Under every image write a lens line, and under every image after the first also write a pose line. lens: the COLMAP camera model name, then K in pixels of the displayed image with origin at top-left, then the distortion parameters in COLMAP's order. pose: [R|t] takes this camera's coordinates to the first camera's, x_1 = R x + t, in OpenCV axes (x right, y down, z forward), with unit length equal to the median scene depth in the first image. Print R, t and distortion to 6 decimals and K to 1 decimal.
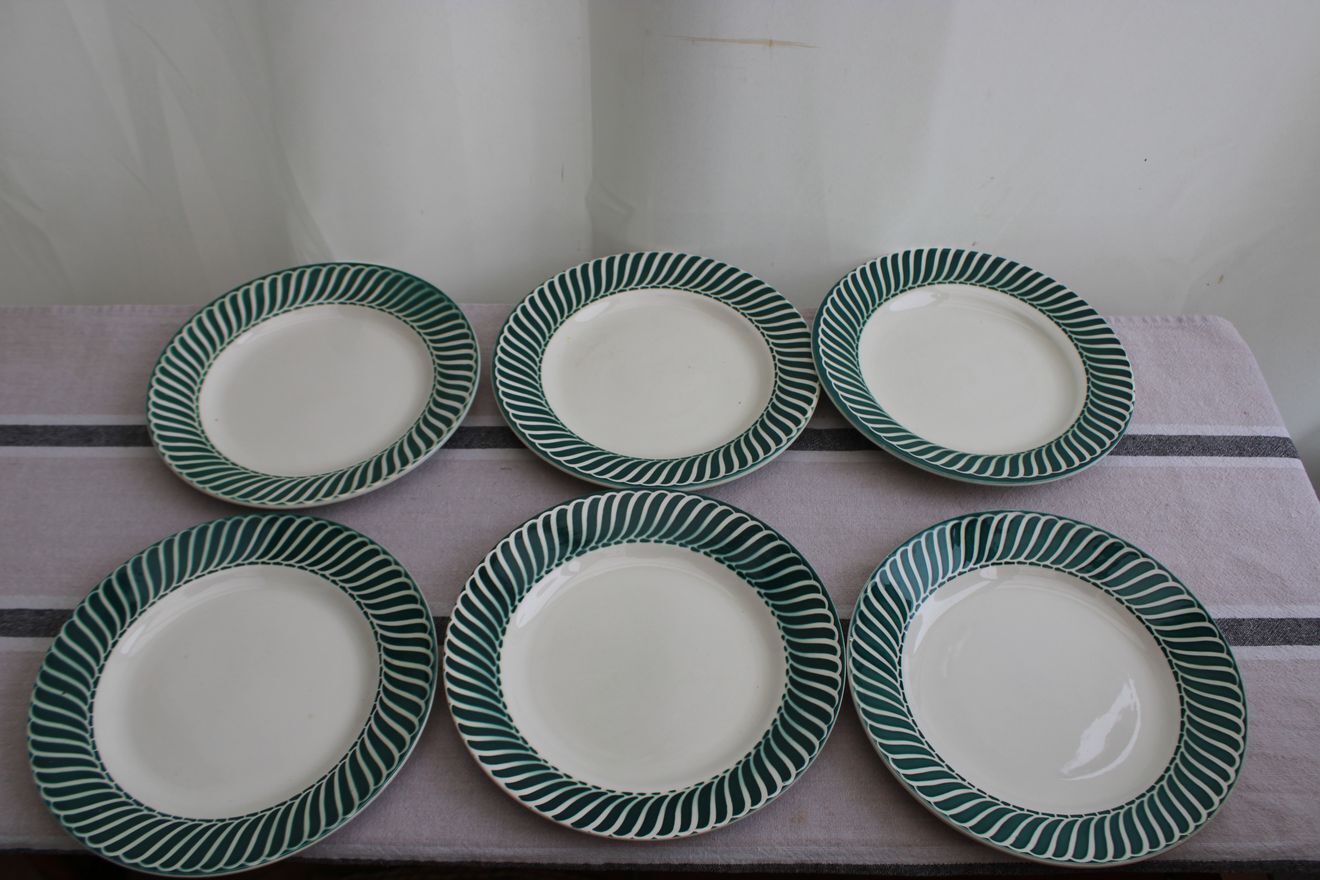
lens RADIAL K [[1207.9, 0, 663.5], [0, 1207.9, 438.5], [0, 0, 1]] dist [-0.020137, 0.000000]
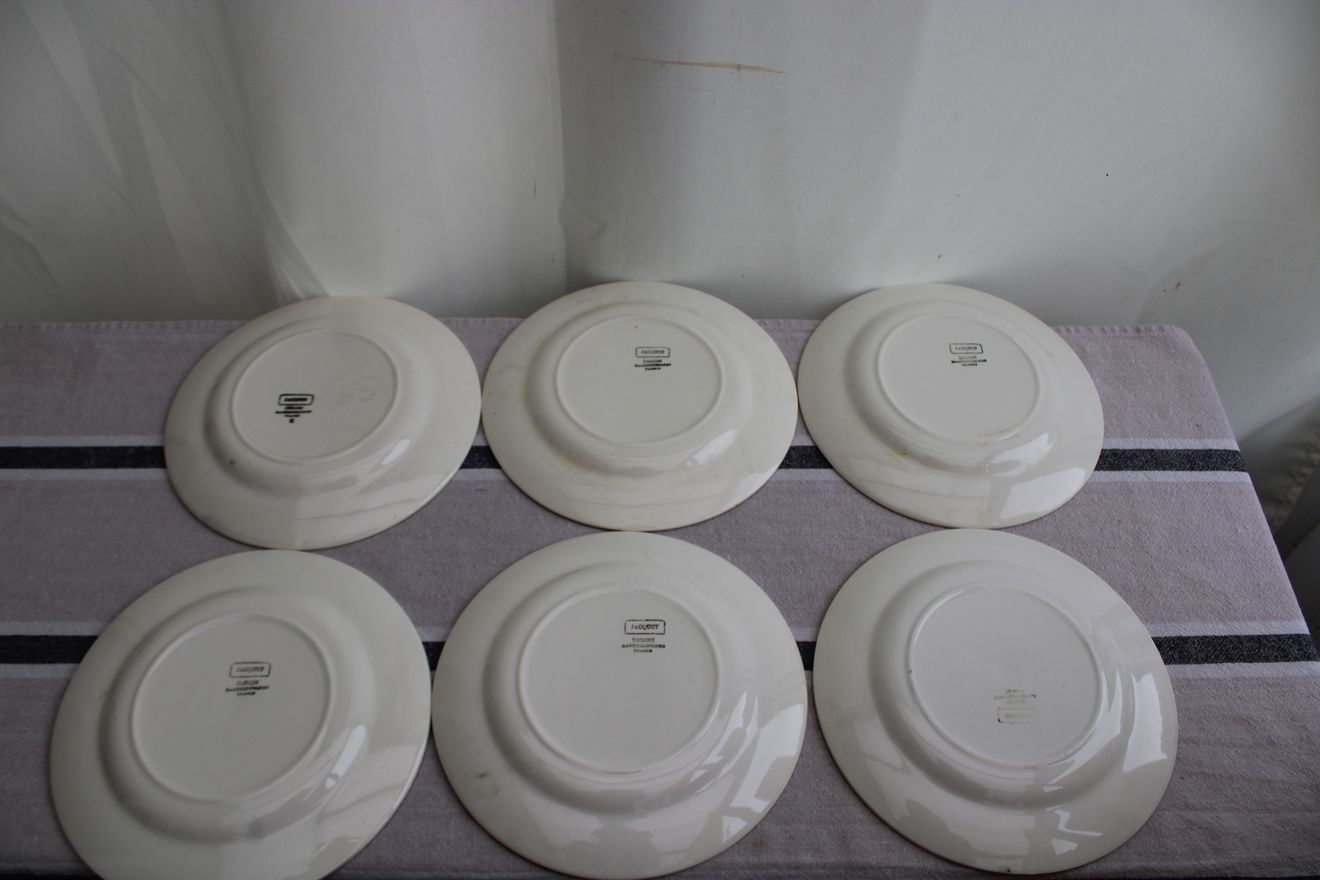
lens RADIAL K [[1125.9, 0, 663.8], [0, 1125.9, 439.8], [0, 0, 1]] dist [-0.046556, 0.026650]
pose [[0.999976, -0.004921, 0.004816, 0.020446], [0.004517, 0.996727, 0.080719, -0.094070], [-0.005197, -0.080696, 0.996725, 0.045680]]
